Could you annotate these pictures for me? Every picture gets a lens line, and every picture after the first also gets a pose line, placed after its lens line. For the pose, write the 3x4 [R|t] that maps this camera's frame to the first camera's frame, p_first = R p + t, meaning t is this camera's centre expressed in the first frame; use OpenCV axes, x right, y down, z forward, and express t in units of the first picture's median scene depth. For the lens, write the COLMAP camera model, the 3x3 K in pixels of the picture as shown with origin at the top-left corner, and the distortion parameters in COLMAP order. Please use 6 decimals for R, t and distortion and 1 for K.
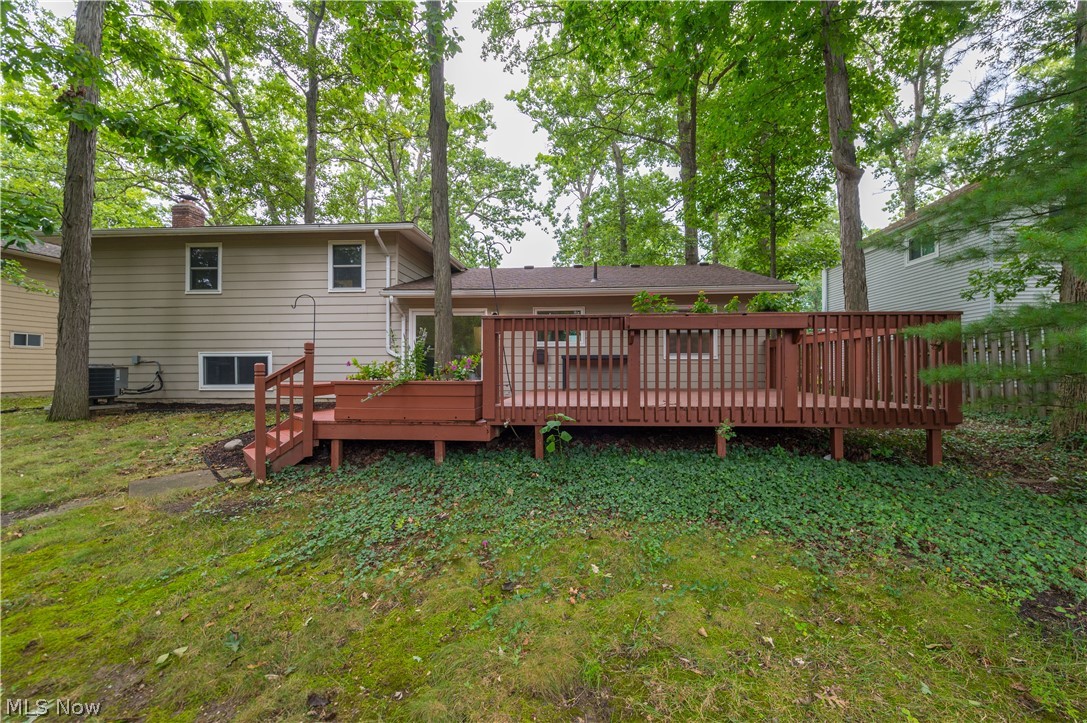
lens RADIAL K [[424.9, 0, 557.1], [0, 424.9, 365.8], [0, 0, 1]] dist [0.001509, -0.000093]
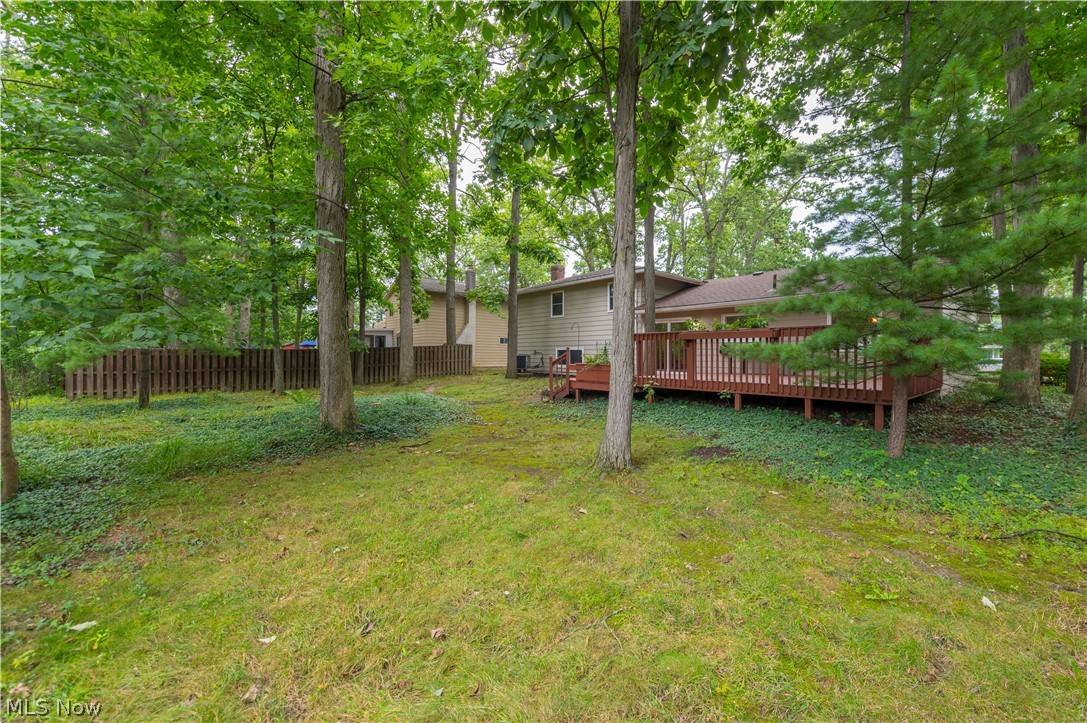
lens RADIAL K [[443.9, 0, 557.1], [0, 443.9, 362.5], [0, 0, 1]] dist [0.020636, -0.000038]
pose [[0.703682, 0.018768, -0.710267, 0.693679], [0.000274, 0.999644, 0.026687, -0.020781], [0.710515, -0.018974, 0.703426, -0.487165]]
